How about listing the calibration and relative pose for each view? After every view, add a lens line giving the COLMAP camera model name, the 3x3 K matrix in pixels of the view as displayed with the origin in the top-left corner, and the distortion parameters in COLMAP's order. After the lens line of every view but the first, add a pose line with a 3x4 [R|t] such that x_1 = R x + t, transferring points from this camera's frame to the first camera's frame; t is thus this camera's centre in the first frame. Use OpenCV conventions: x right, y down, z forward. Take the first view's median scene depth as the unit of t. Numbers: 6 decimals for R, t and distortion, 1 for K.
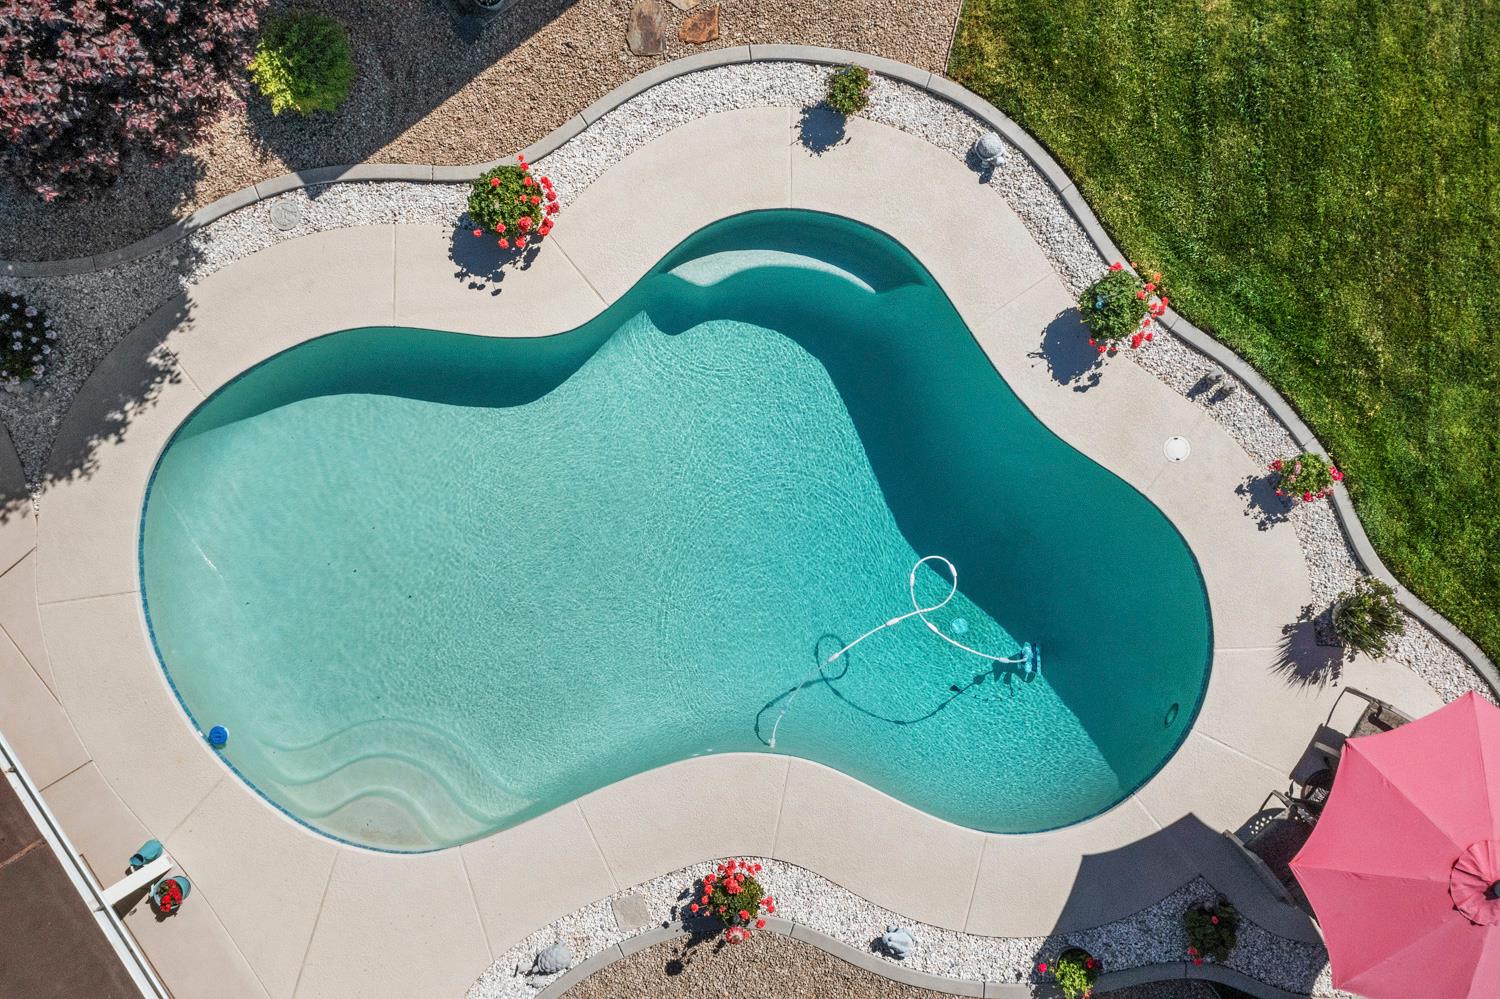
lens RADIAL K [[1203.5, 0, 746.9], [0, 1203.5, 497.3], [0, 0, 1]] dist [-0.010076, -0.003274]
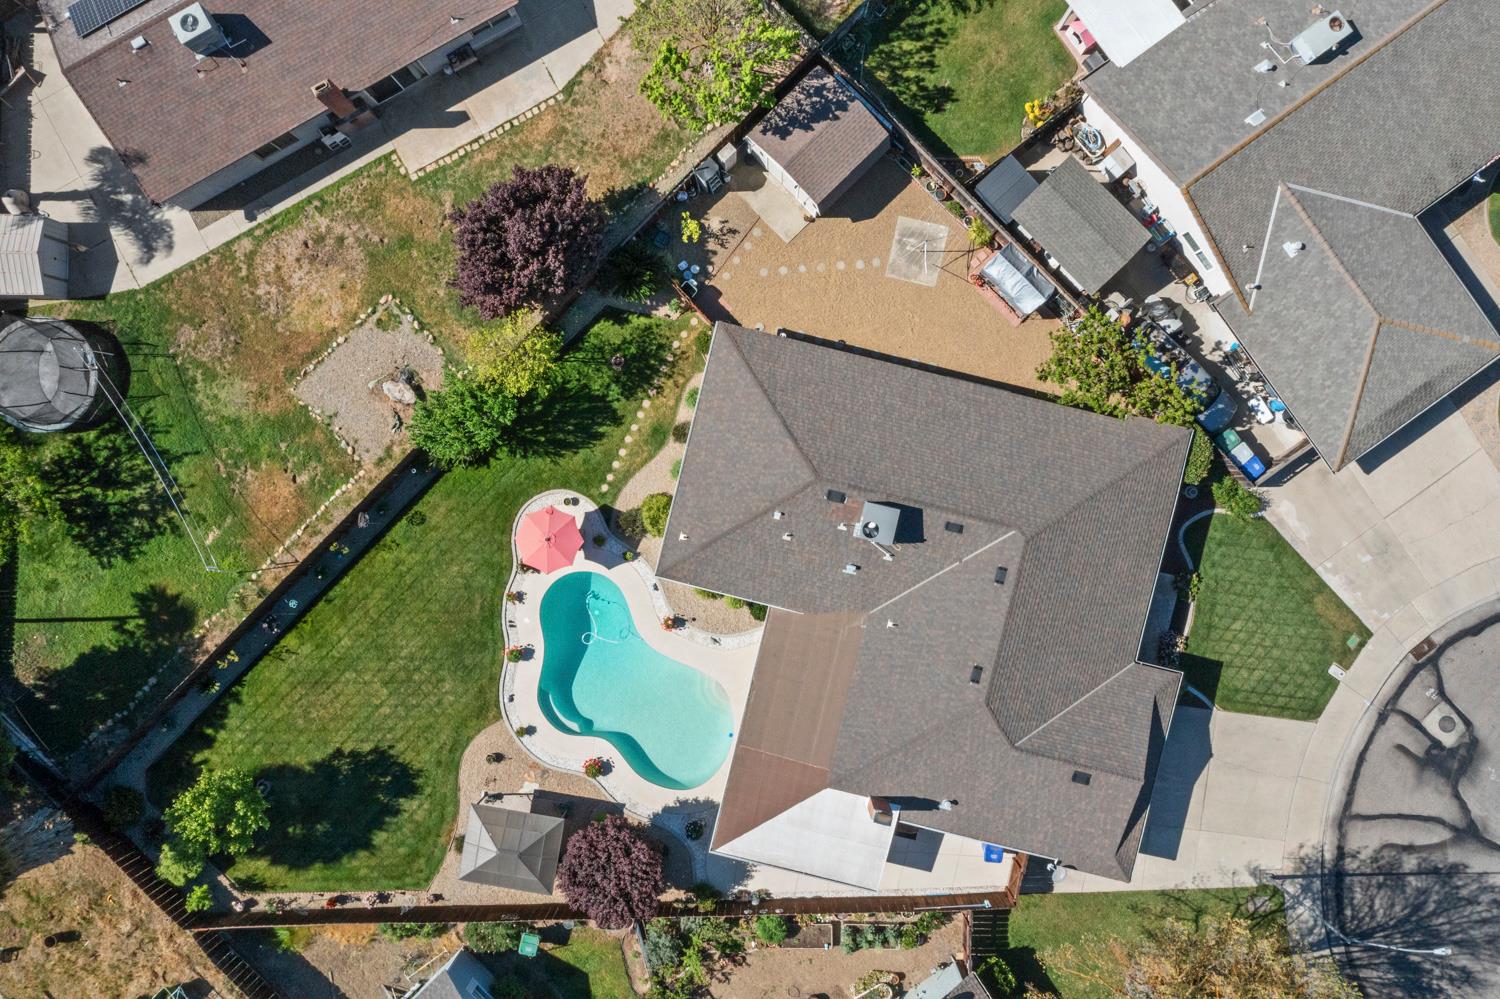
lens RADIAL K [[1203.5, 0, 749.7], [0, 1203.5, 495.9], [0, 0, 1]] dist [-0.010076, -0.003274]
pose [[-0.698426, -0.715520, 0.015243, 0.050709], [0.714645, -0.698401, -0.038956, 1.017915], [0.038520, -0.016315, 0.999125, -3.297312]]
